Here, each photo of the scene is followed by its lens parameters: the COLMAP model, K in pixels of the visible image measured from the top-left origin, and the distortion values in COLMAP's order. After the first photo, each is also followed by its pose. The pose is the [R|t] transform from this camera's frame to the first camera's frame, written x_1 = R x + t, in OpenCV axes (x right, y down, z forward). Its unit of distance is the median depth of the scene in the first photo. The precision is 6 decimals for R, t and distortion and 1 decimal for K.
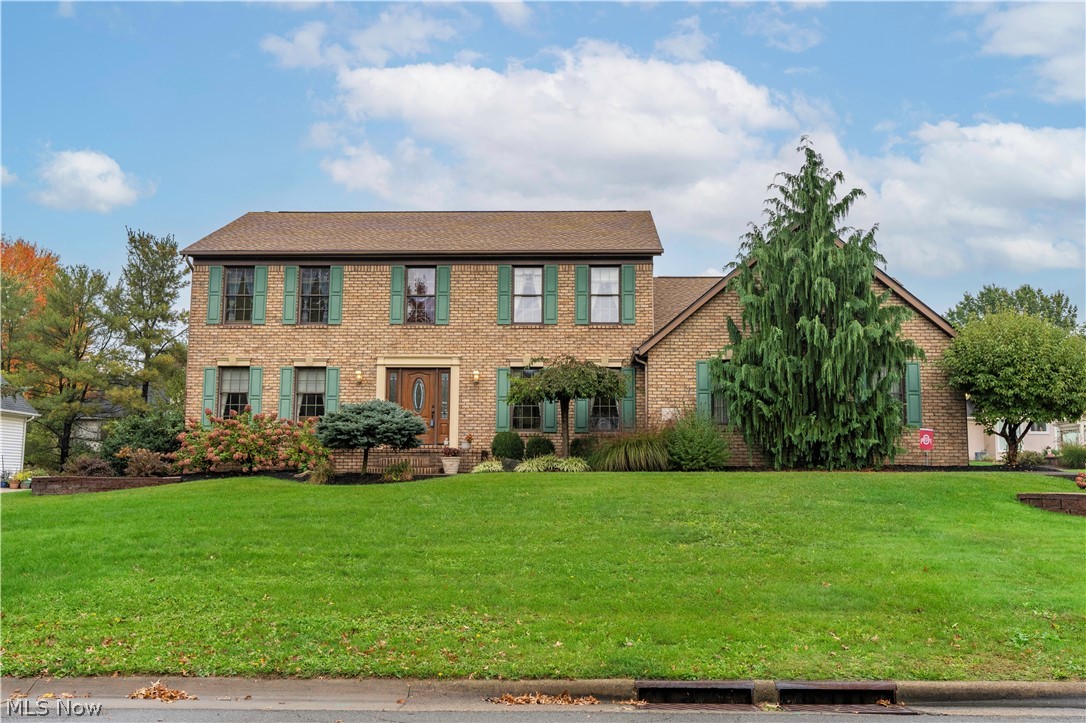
lens RADIAL K [[953.0, 0, 554.9], [0, 953.0, 359.0], [0, 0, 1]] dist [0.002448, 0.004179]
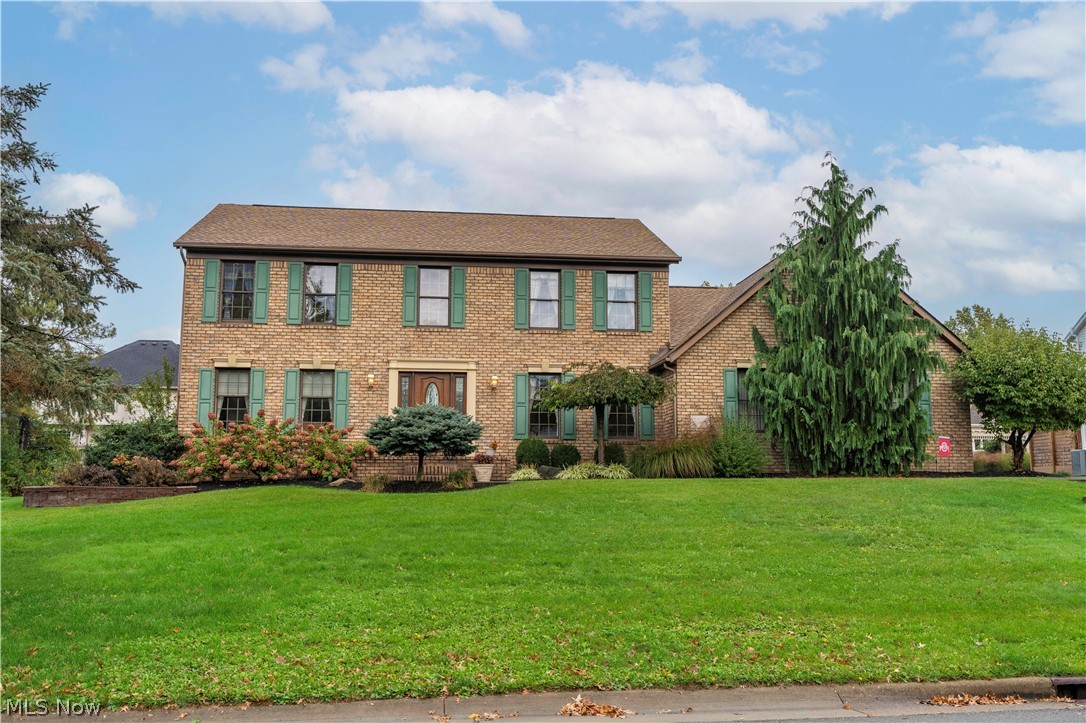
lens RADIAL K [[963.0, 0, 543.0], [0, 963.0, 361.5], [0, 0, 1]] dist [0.007887, -0.002517]
pose [[0.987387, 0.015414, 0.157576, -0.195525], [-0.014286, 0.999864, -0.008287, 0.005260], [-0.157682, 0.005931, 0.987472, 0.021628]]
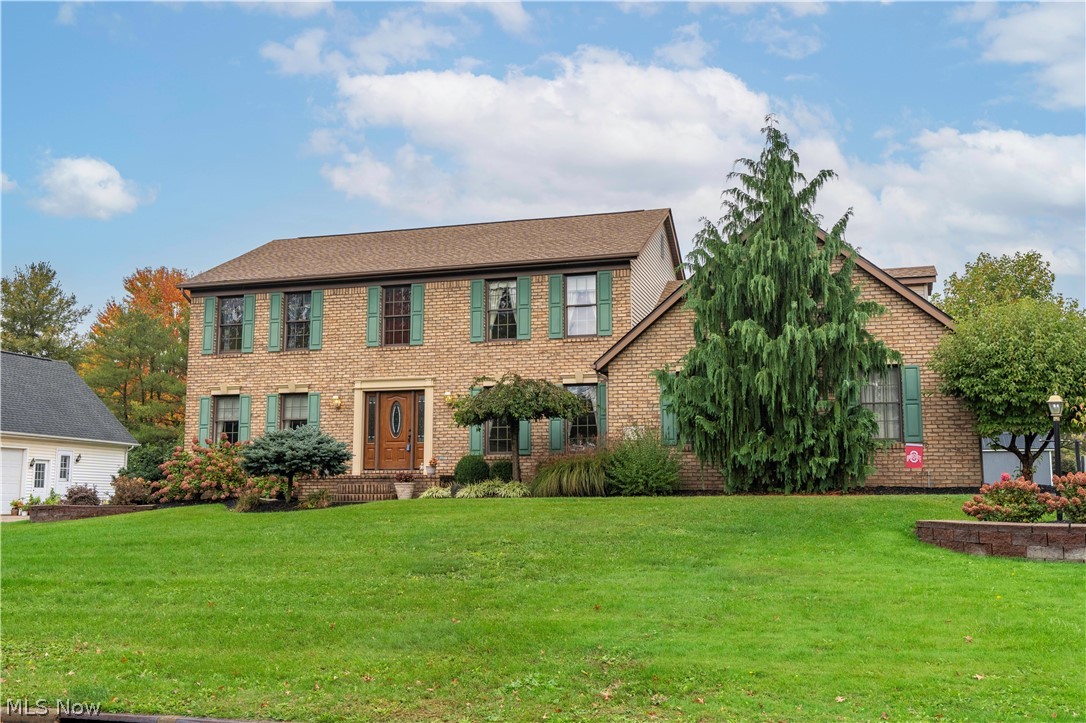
lens RADIAL K [[1015.7, 0, 543.0], [0, 1015.7, 361.5], [0, 0, 1]] dist [-0.005261, -0.003698]
pose [[0.969366, -0.039395, -0.242441, 0.267107], [0.036499, 0.999199, -0.016428, 0.002185], [0.242894, 0.007076, 0.970027, 0.035327]]
